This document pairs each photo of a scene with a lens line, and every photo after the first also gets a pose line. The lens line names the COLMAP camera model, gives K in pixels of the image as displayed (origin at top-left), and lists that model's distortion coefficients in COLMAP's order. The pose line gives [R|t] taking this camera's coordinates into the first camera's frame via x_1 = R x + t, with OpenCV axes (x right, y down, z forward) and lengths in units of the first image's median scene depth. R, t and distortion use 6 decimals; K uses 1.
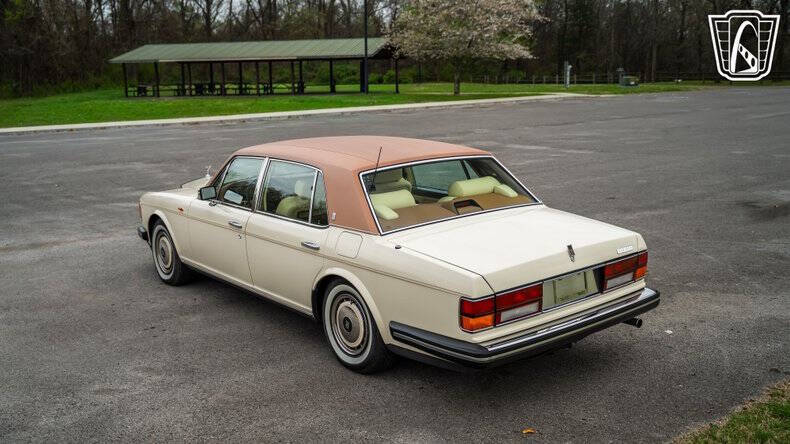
lens RADIAL K [[767.5, 0, 397.6], [0, 767.5, 226.9], [0, 0, 1]] dist [-0.003938, 0.000000]
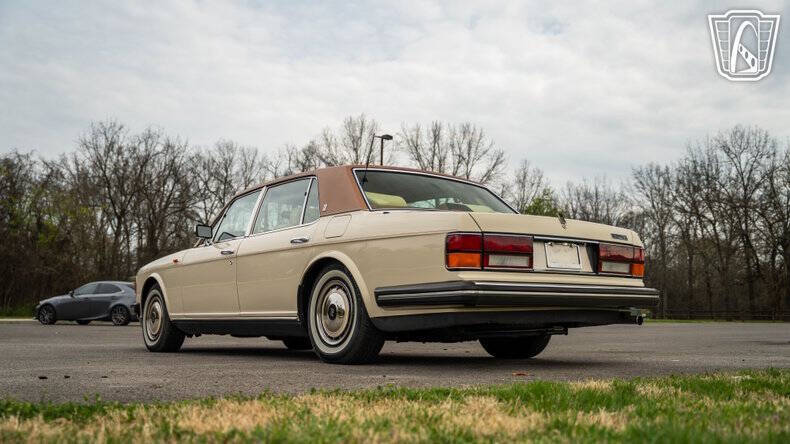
lens RADIAL K [[772.1, 0, 395.0], [0, 772.1, 221.5], [0, 0, 1]] dist [-0.017330, 0.000000]
pose [[0.999346, 0.026243, -0.024891, 0.033196], [-0.032842, 0.946701, -0.320434, 0.322463], [0.015155, 0.321041, 0.946944, 0.055789]]
